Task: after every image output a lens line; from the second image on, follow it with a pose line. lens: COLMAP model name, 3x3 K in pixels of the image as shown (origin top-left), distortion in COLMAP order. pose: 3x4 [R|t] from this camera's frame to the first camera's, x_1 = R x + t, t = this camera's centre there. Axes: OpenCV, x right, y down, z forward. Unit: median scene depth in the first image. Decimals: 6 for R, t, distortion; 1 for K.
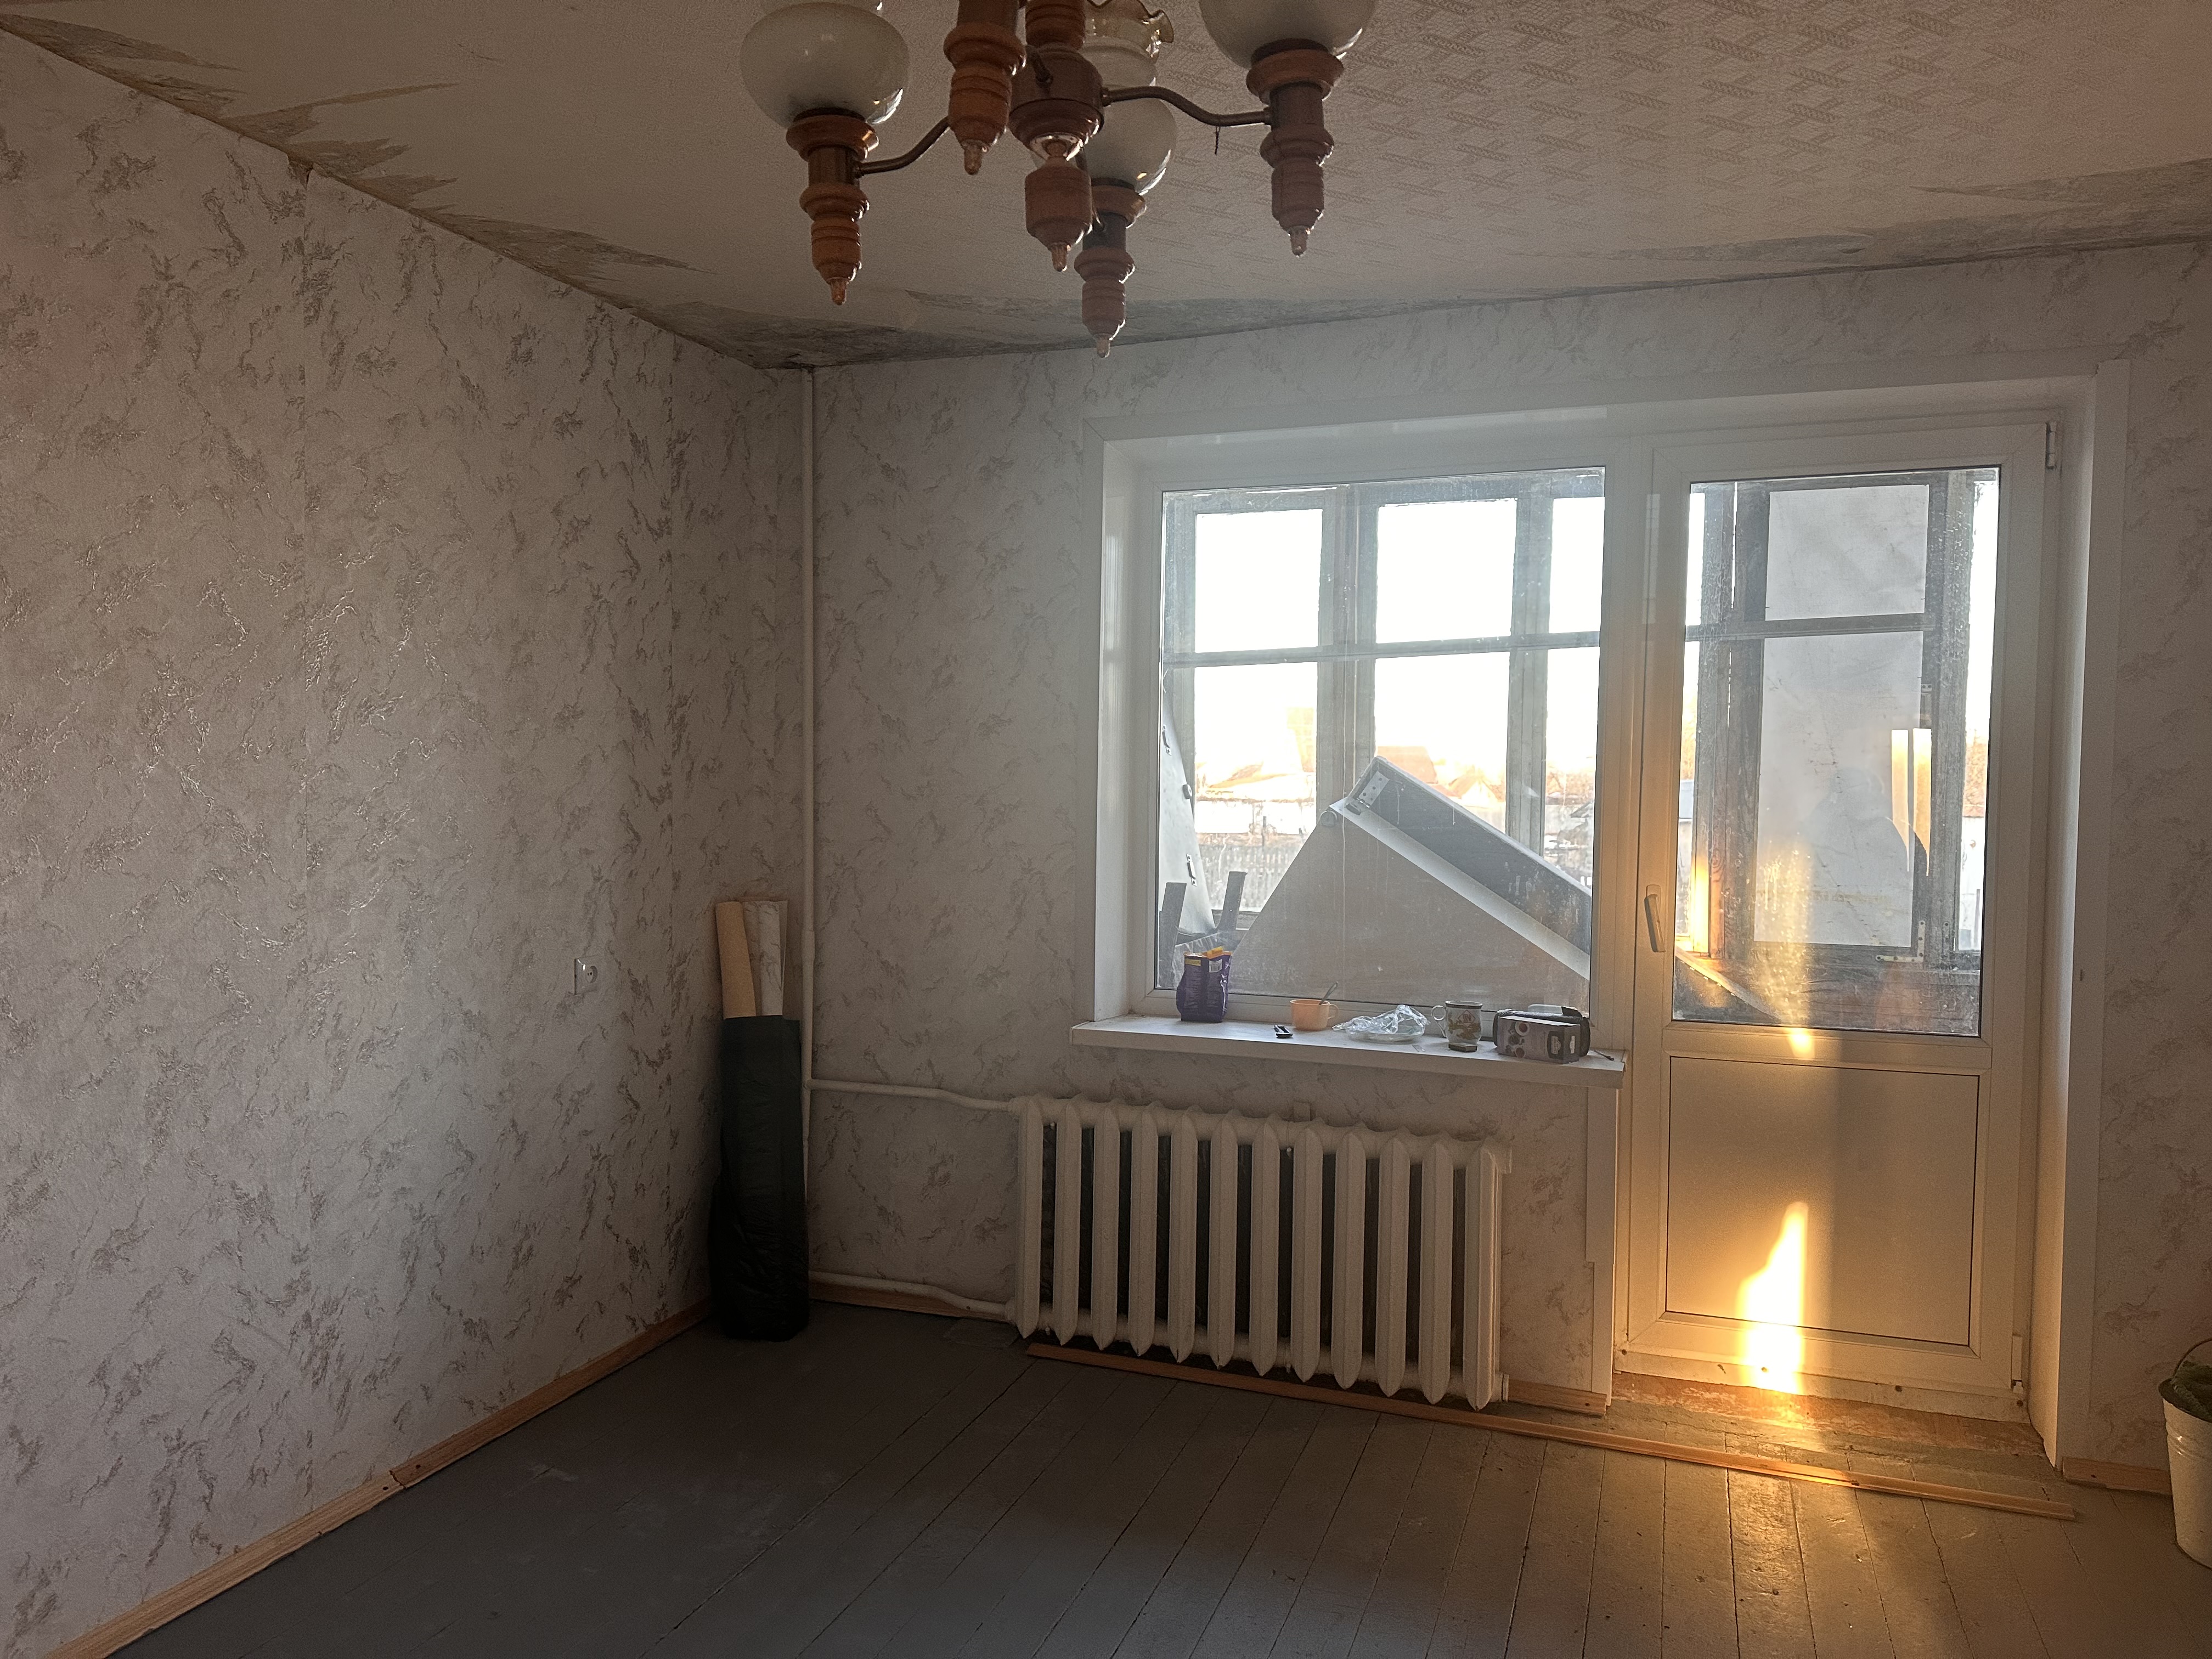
lens RADIAL K [[1555.4, 0, 1112.7], [0, 1555.4, 843.2], [0, 0, 1]] dist [0.119474, -0.169449]
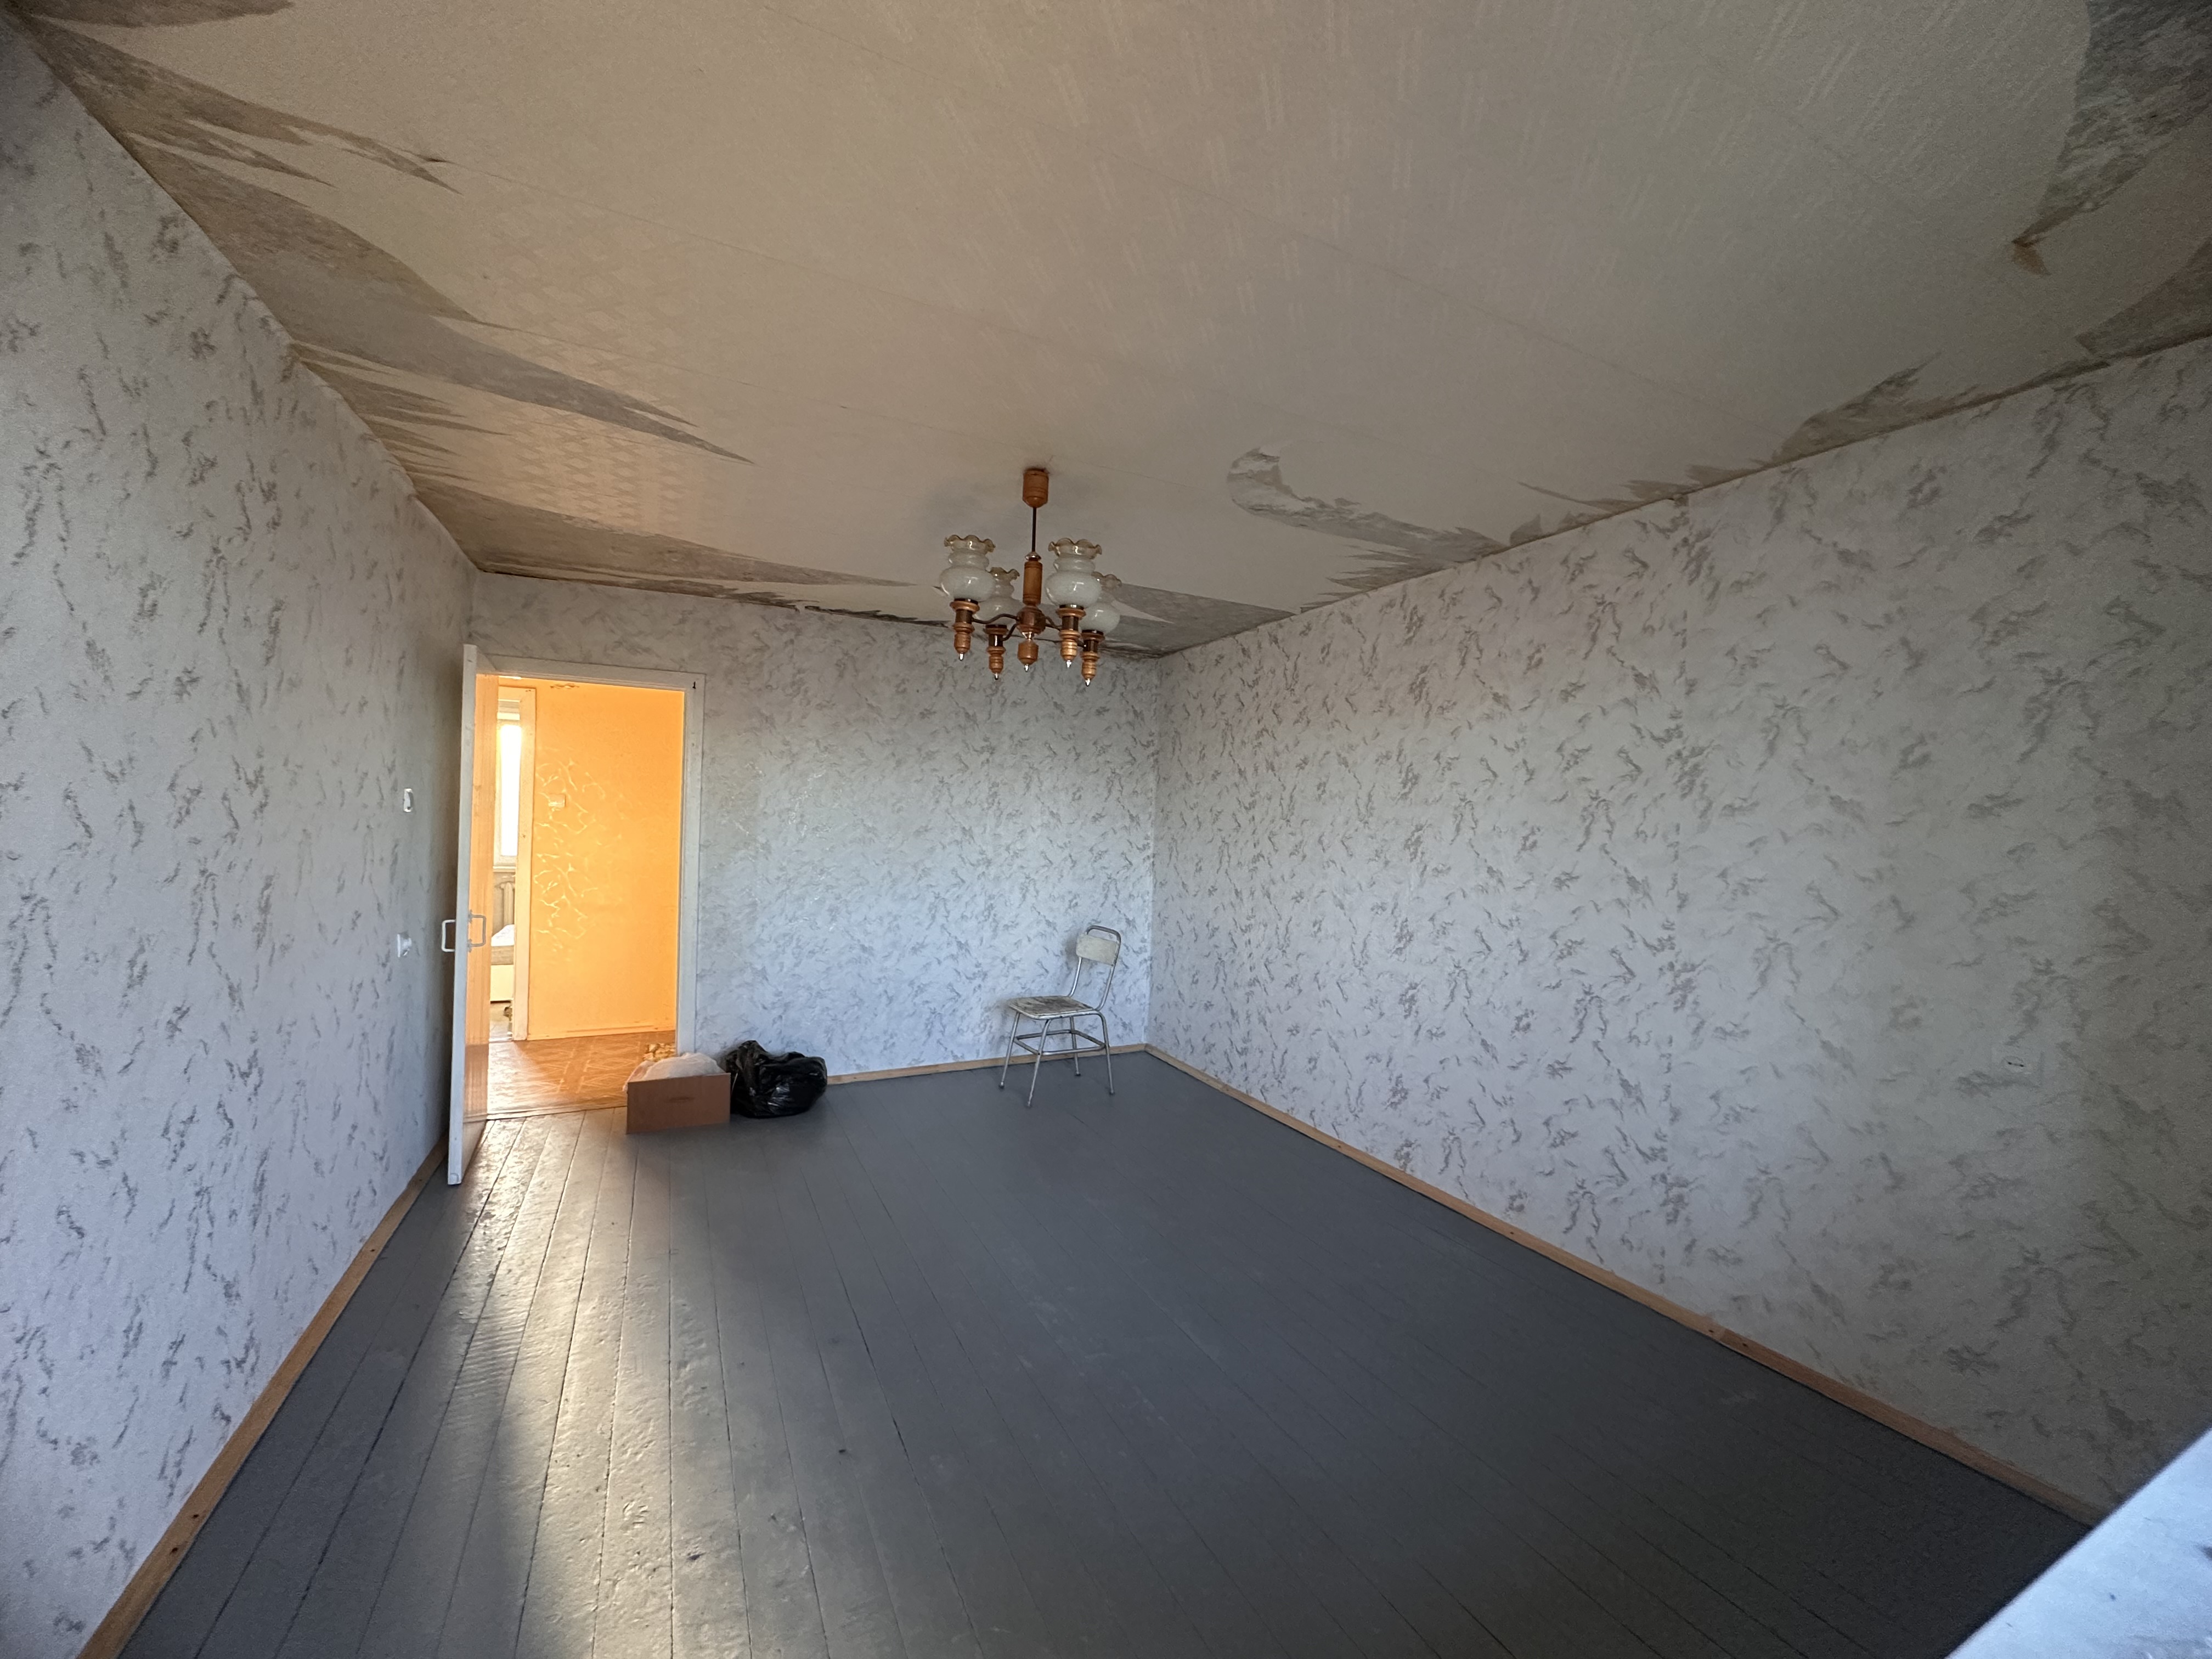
lens RADIAL K [[887.2, 0, 1111.5], [0, 887.2, 830.9], [0, 0, 1]] dist [-0.001994, 0.003674]
pose [[-0.686171, -0.028032, -0.726900, 0.456331], [-0.070556, 0.997111, 0.028151, -0.038113], [0.724011, 0.070603, -0.686166, 0.941256]]
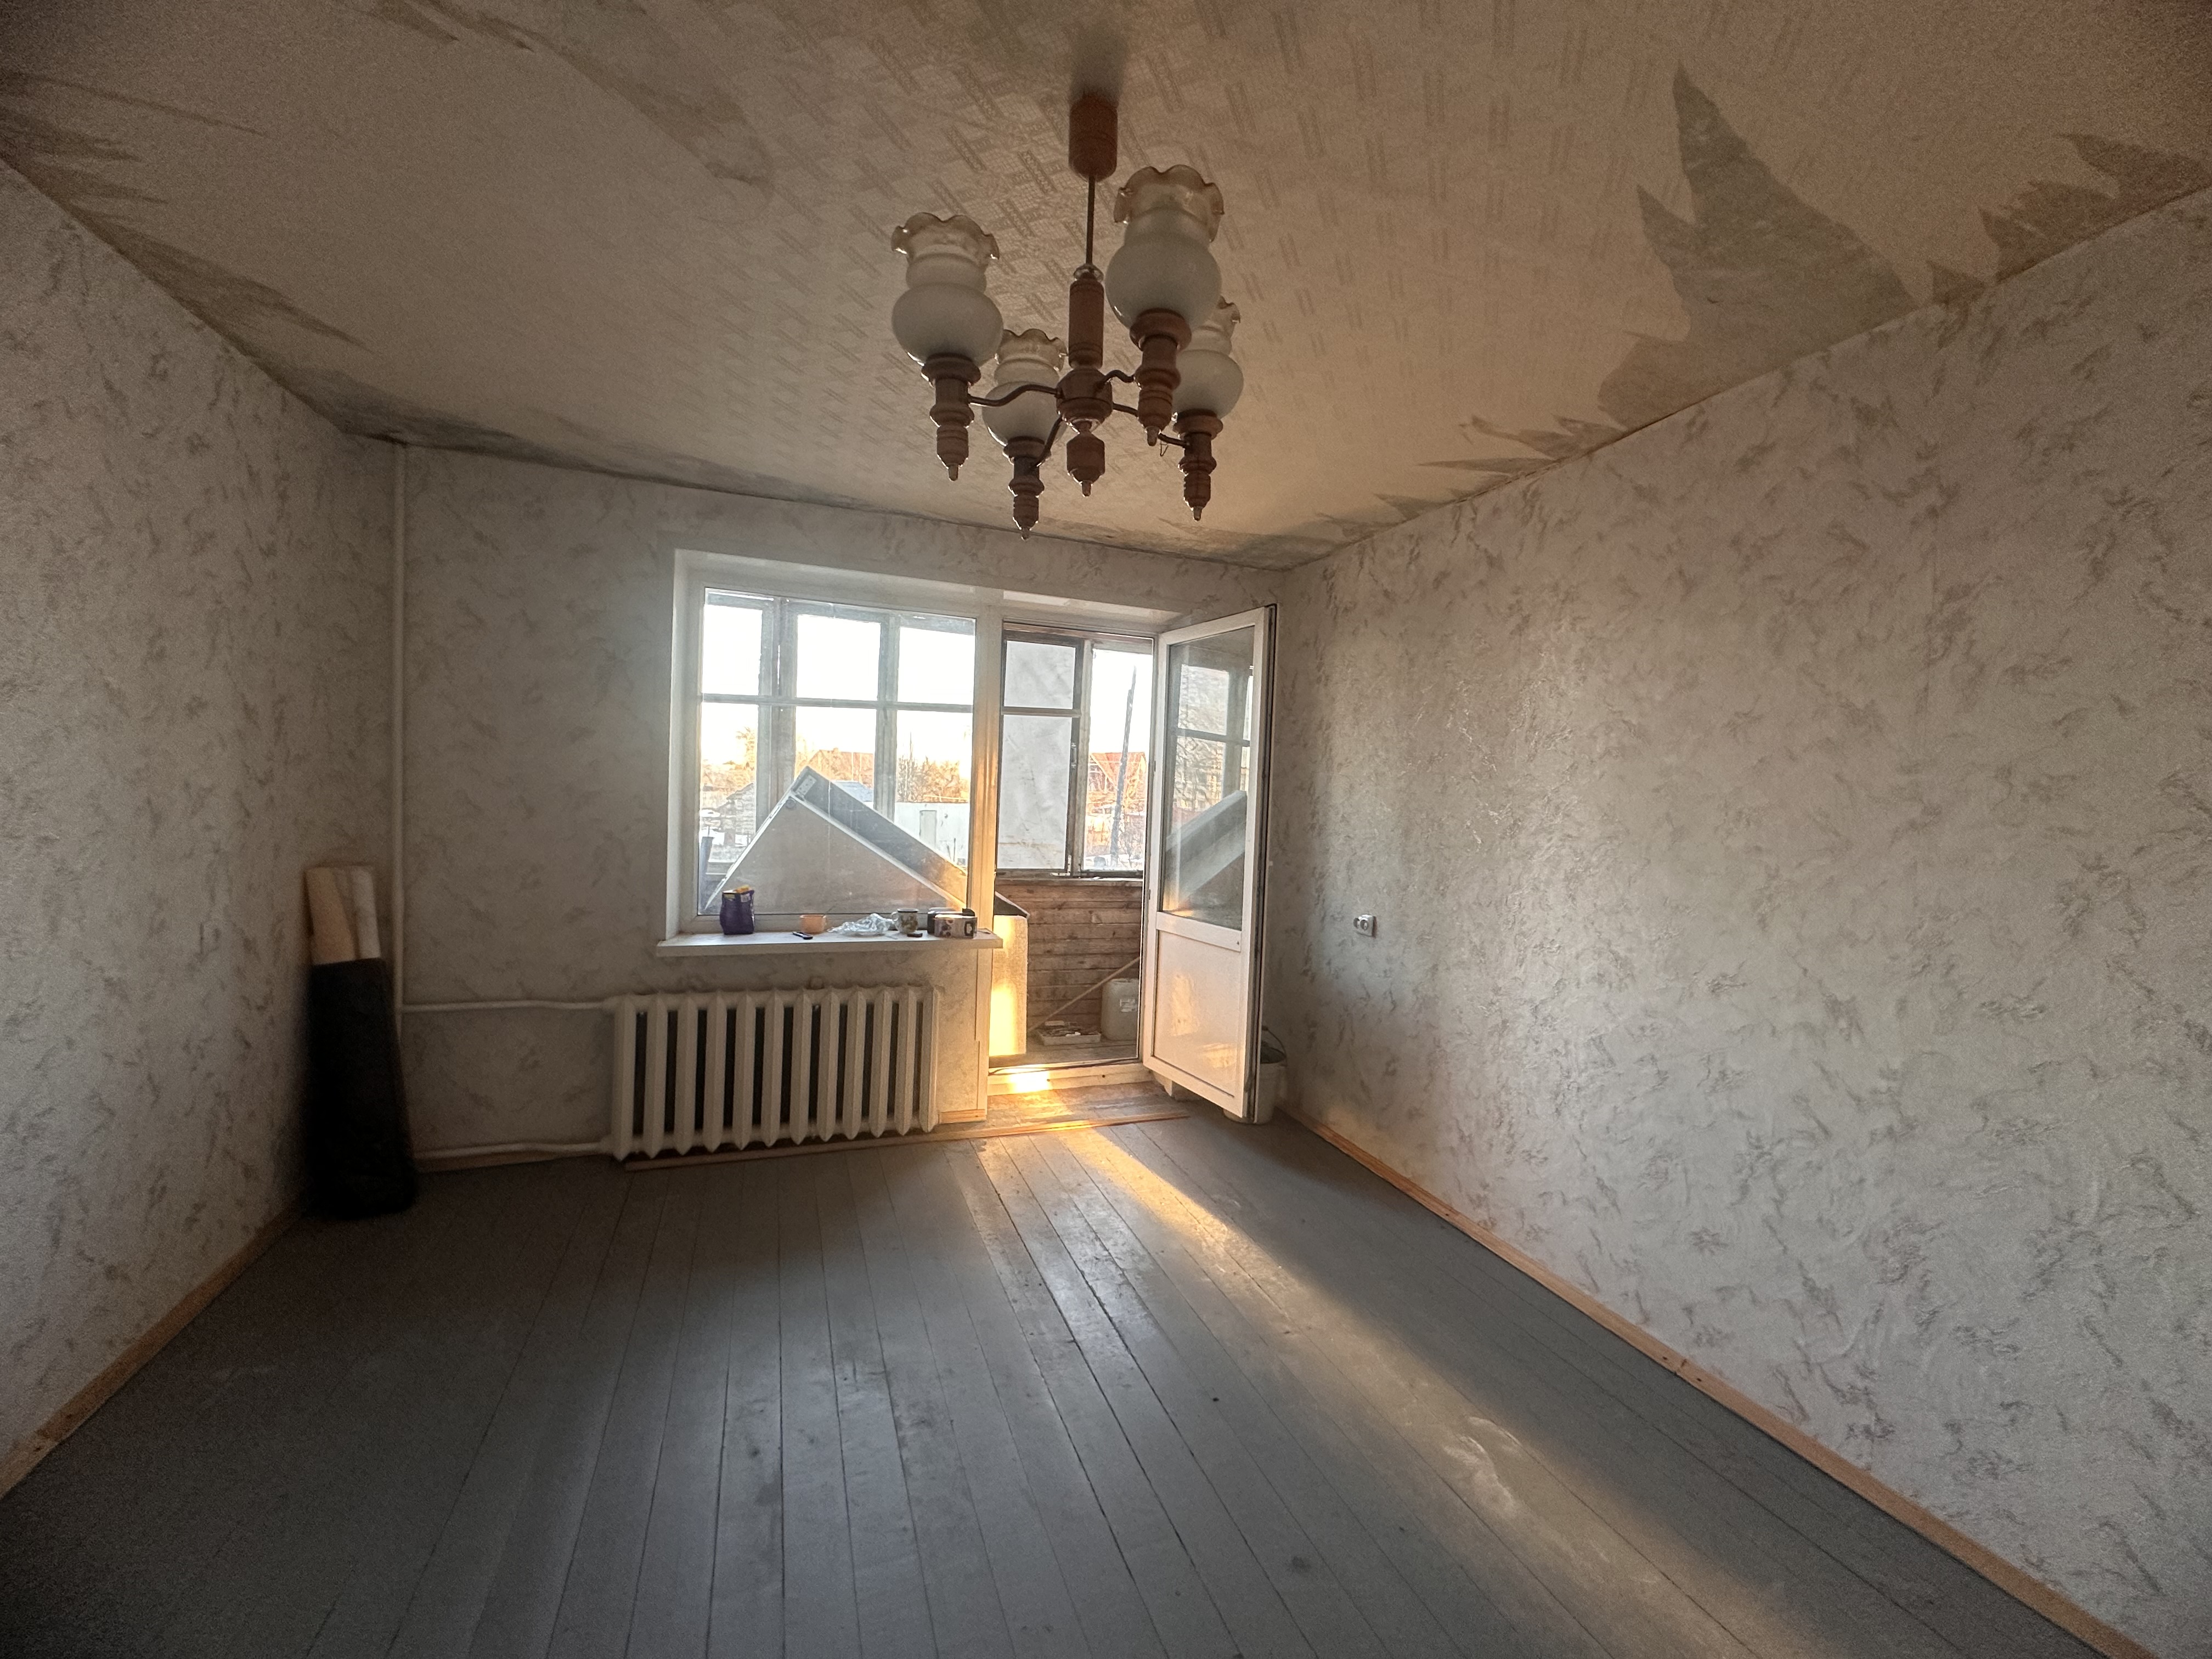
lens RADIAL K [[887.2, 0, 1111.5], [0, 887.2, 830.9], [0, 0, 1]] dist [-0.001994, 0.003674]
pose [[0.755117, -0.008220, 0.655538, -0.257404], [-0.003741, 0.999851, 0.016847, -0.005308], [-0.655579, -0.015173, 0.754974, 0.092960]]
